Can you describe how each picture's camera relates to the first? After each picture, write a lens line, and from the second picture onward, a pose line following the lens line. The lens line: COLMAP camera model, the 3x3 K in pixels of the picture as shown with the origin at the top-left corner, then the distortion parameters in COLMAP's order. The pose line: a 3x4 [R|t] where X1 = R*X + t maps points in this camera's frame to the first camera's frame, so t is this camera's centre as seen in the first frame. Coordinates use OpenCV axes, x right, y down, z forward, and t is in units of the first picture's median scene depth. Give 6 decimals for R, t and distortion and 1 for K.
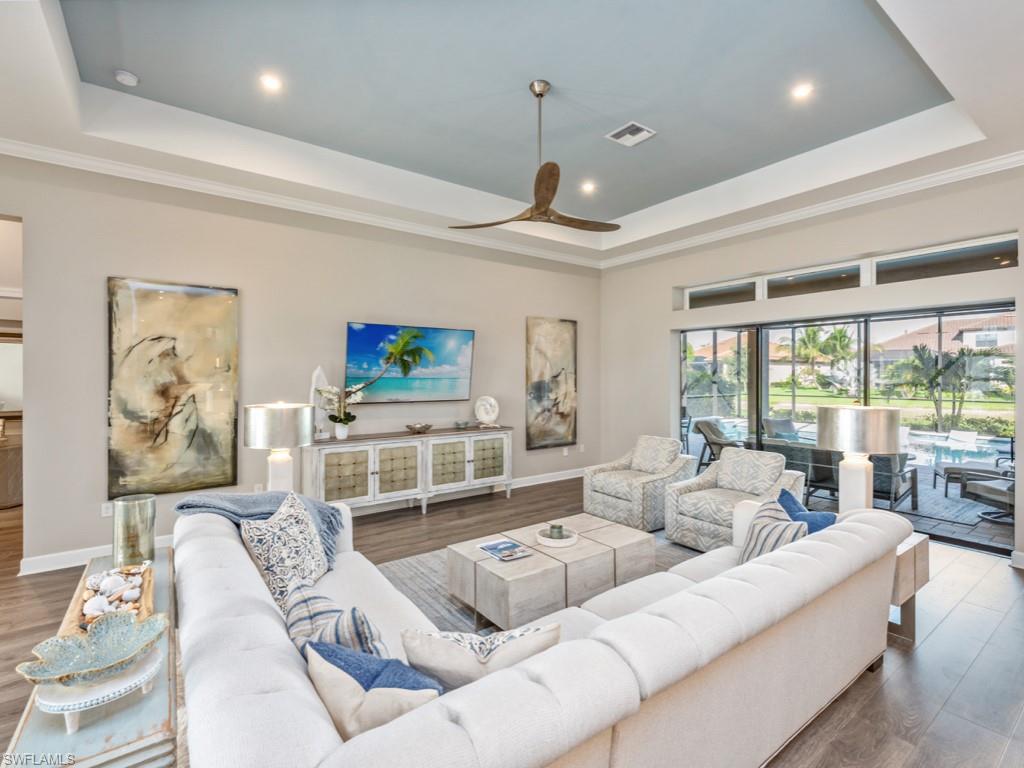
lens RADIAL K [[454.6, 0, 512.7], [0, 454.6, 382.1], [0, 0, 1]] dist [-0.003067, -0.002829]
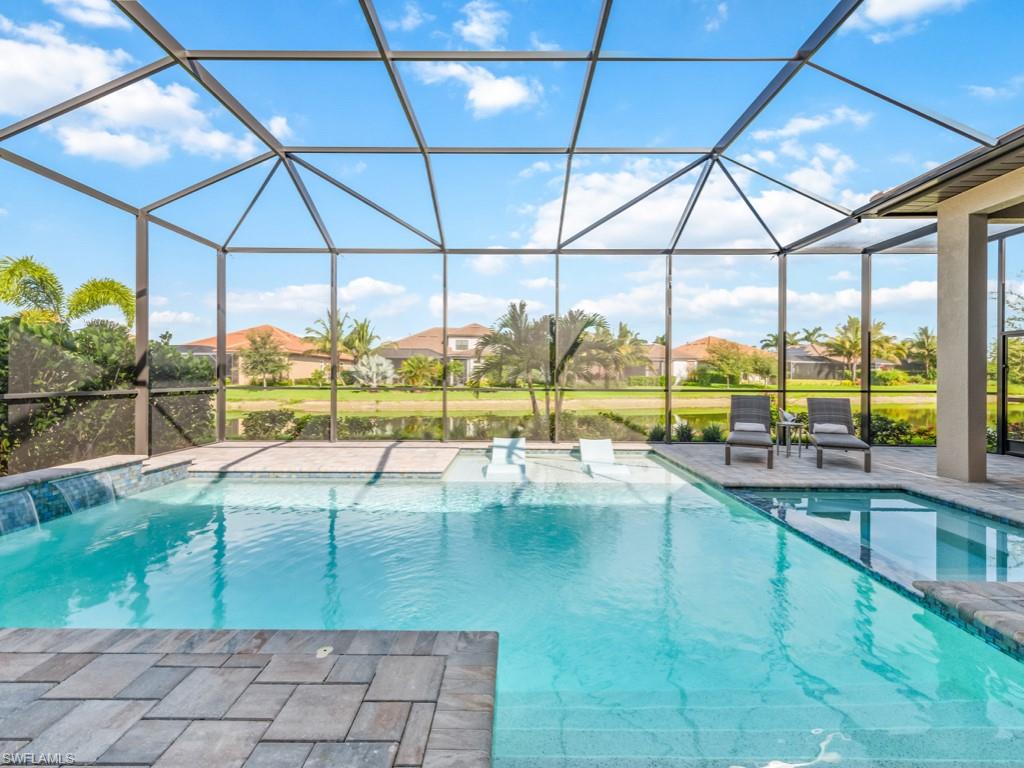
lens RADIAL K [[451.2, 0, 511.6], [0, 451.2, 378.4], [0, 0, 1]] dist [0.008255, -0.000173]
pose [[0.568490, 0.002999, 0.822685, 0.386461], [0.002403, 0.999983, -0.005306, 0.026535], [-0.822687, 0.004993, 0.568473, 0.688058]]
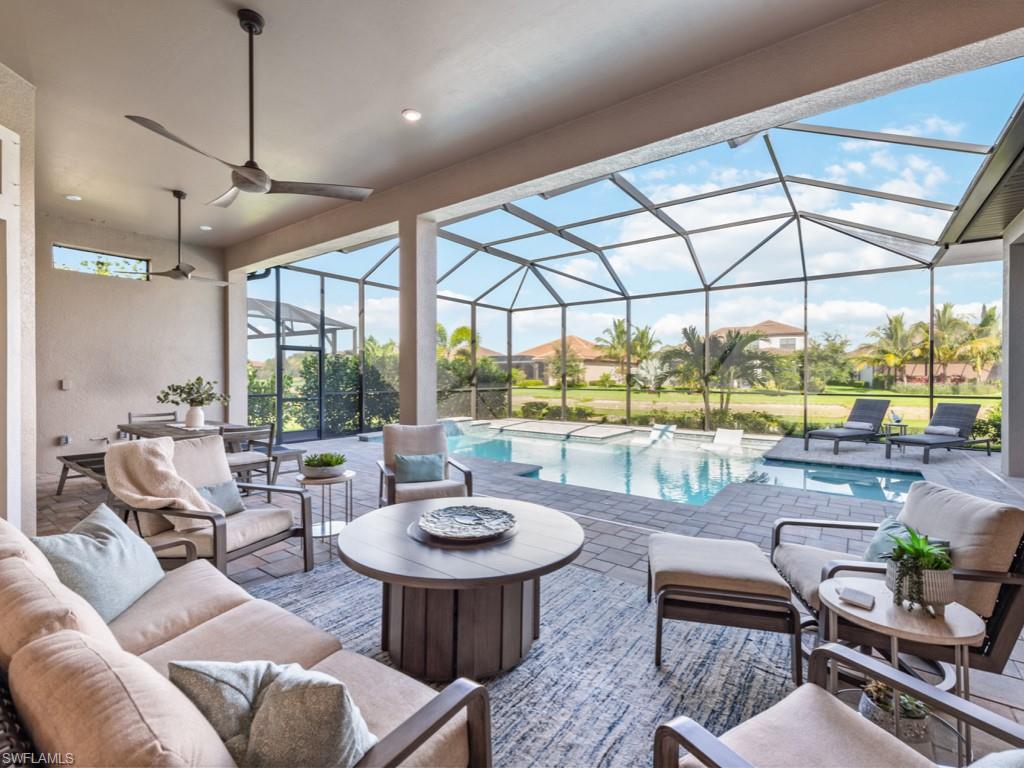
lens RADIAL K [[454.6, 0, 510.7], [0, 454.6, 376.9], [0, 0, 1]] dist [-0.003067, -0.002829]
pose [[0.948439, 0.005521, 0.316911, 0.320370], [-0.001686, 0.999922, -0.012374, 0.022288], [-0.316954, 0.011202, 0.948375, 0.307130]]
